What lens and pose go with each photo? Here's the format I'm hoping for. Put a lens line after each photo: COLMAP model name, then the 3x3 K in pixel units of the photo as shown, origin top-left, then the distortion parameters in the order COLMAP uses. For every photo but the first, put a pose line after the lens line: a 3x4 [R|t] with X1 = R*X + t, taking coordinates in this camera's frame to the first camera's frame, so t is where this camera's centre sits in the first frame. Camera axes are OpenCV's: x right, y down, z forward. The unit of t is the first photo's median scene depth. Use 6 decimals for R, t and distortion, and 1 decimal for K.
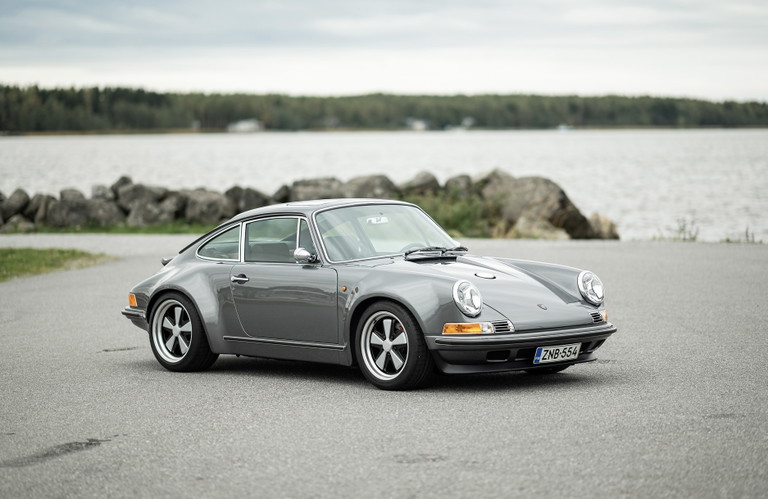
lens RADIAL K [[2425.1, 0, 385.3], [0, 2425.1, 249.2], [0, 0, 1]] dist [0.434872, 0.000000]
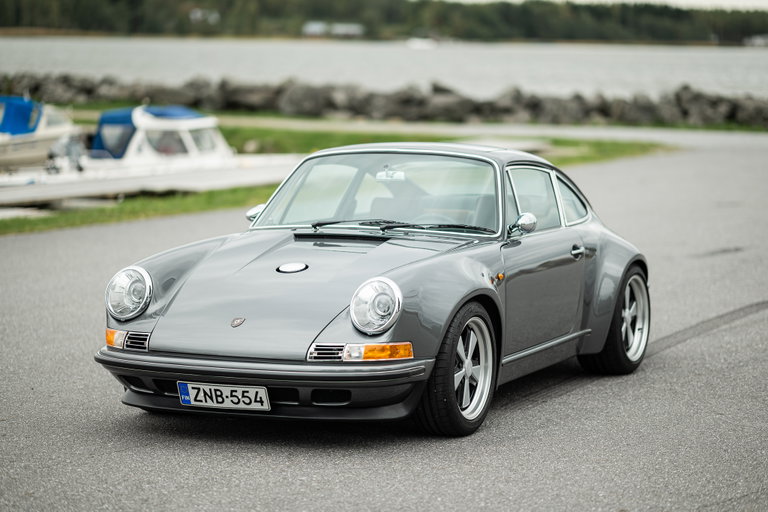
lens RADIAL K [[2296.2, 0, 382.7], [0, 2296.2, 256.7], [0, 0, 1]] dist [0.078916, 0.000000]
pose [[0.976135, 0.046988, -0.212020, -0.004148], [-0.037417, 0.998101, 0.048932, 0.005743], [0.213917, -0.039831, 0.976040, -0.176161]]
